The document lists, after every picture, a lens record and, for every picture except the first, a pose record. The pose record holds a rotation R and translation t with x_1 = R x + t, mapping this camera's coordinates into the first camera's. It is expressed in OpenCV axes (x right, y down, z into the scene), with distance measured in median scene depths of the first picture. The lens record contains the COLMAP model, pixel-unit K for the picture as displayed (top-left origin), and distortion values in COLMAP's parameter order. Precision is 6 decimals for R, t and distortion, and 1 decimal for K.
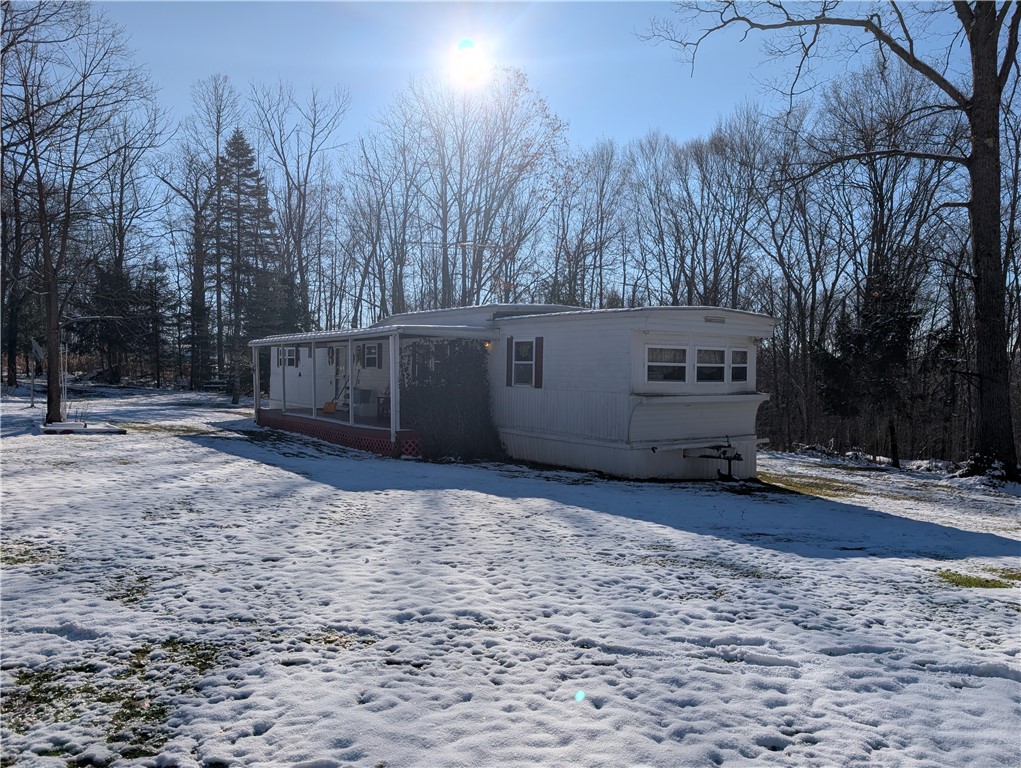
lens RADIAL K [[730.1, 0, 521.1], [0, 730.1, 375.5], [0, 0, 1]] dist [0.017916, 0.002250]
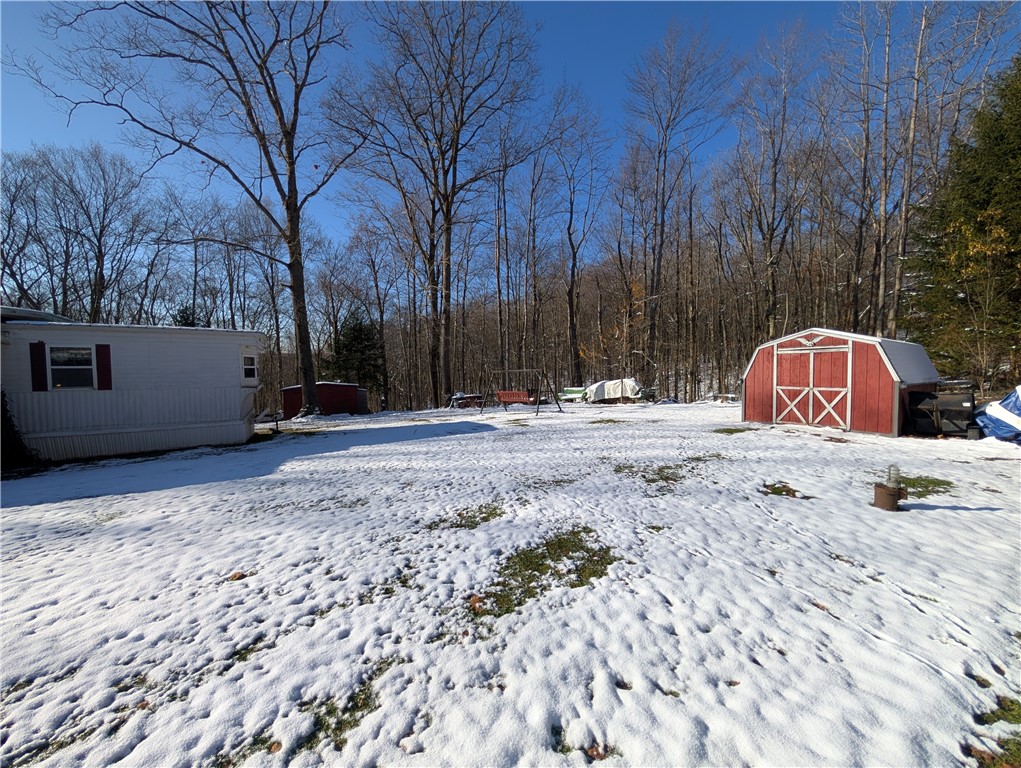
lens RADIAL K [[386.1, 0, 510.6], [0, 386.1, 383.3], [0, 0, 1]] dist [-0.002253, 0.000421]
pose [[0.131001, -0.056799, 0.989754, -0.446247], [0.011995, 0.998375, 0.055706, -0.014867], [-0.991310, 0.004575, 0.131470, 0.271084]]
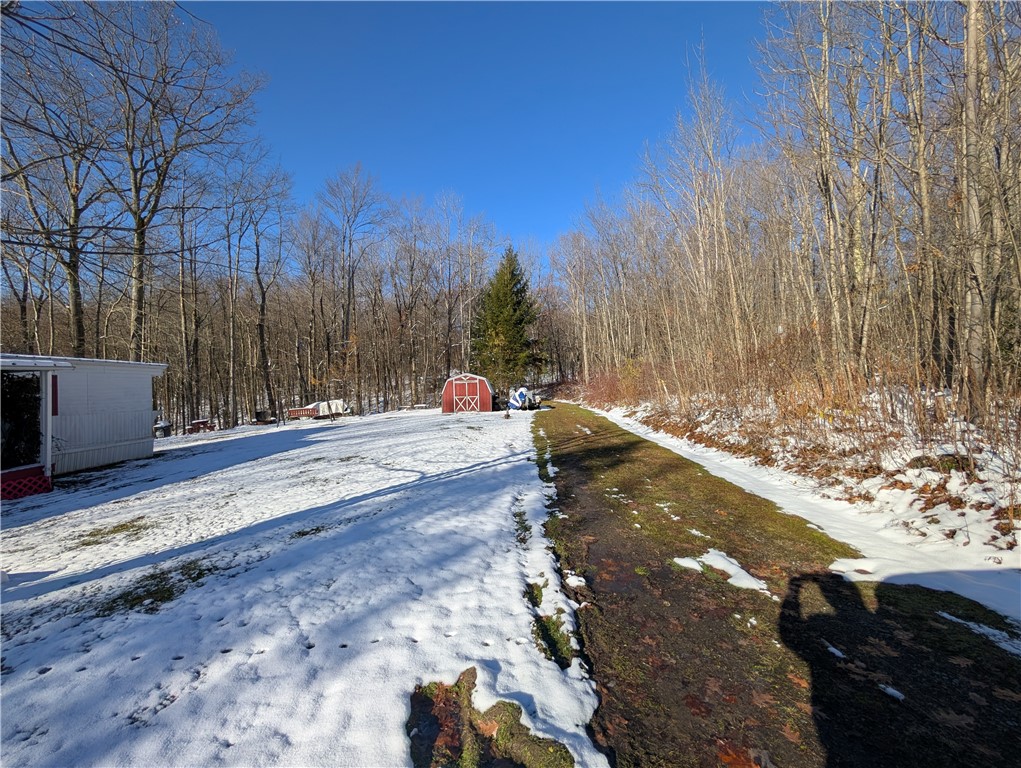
lens RADIAL K [[386.1, 0, 509.1], [0, 386.1, 383.1], [0, 0, 1]] dist [-0.002253, 0.000421]
pose [[-0.745104, 0.008945, 0.666888, -1.012820], [0.014537, 0.999890, 0.002831, -0.025907], [-0.666790, 0.011804, -0.745152, 1.015200]]
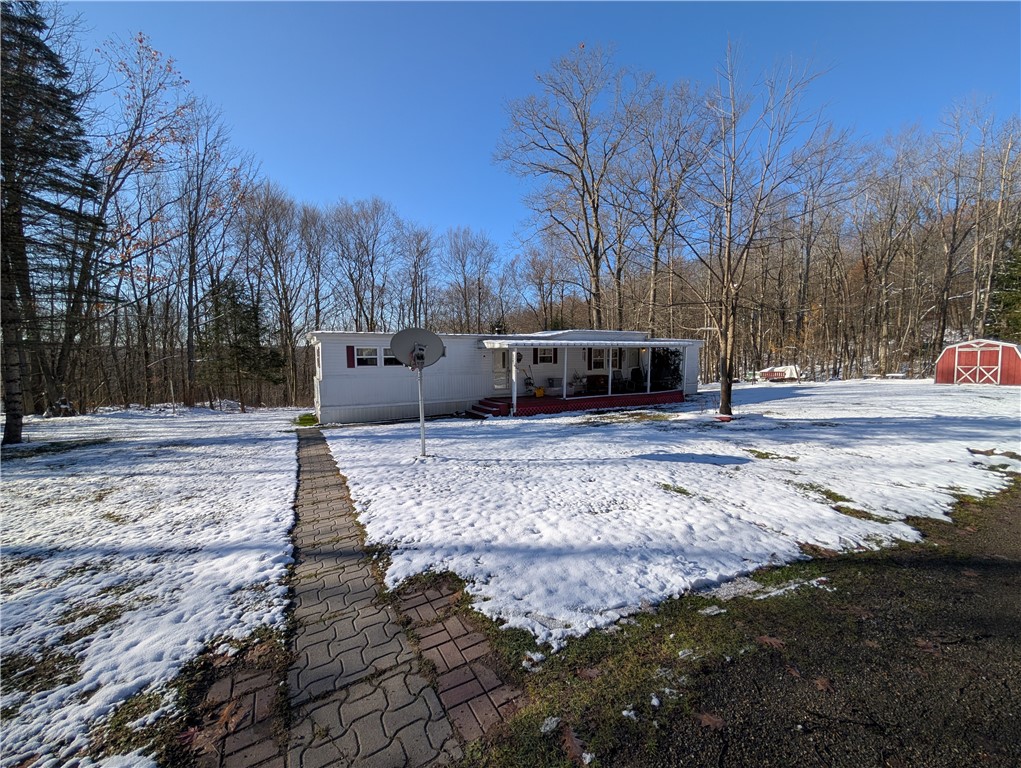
lens RADIAL K [[386.1, 0, 511.7], [0, 386.1, 383.4], [0, 0, 1]] dist [-0.002253, 0.000421]
pose [[0.138976, -0.080267, 0.987037, -1.446581], [0.012524, 0.996772, 0.079295, -0.038610], [-0.990217, 0.001342, 0.139533, 1.434364]]
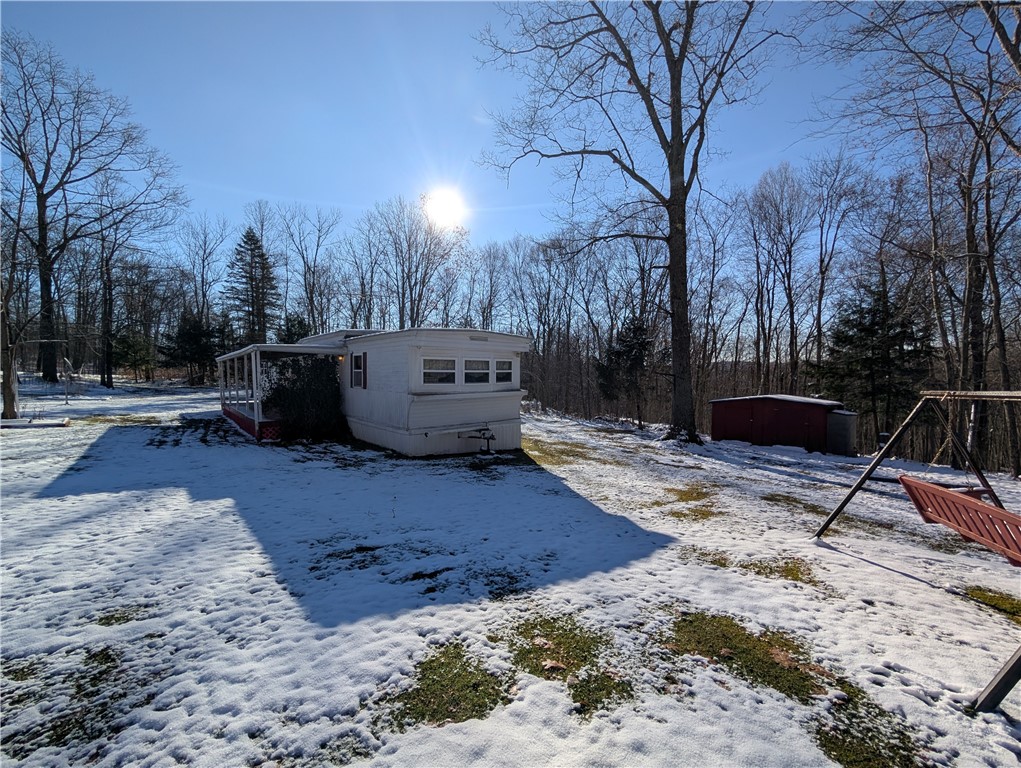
lens RADIAL K [[386.1, 0, 506.8], [0, 386.1, 382.3], [0, 0, 1]] dist [-0.002253, 0.000421]
pose [[0.996908, -0.013787, 0.077354, 0.211662], [0.012512, 0.999778, 0.016943, -0.004021], [-0.077570, -0.015923, 0.996860, 0.214476]]
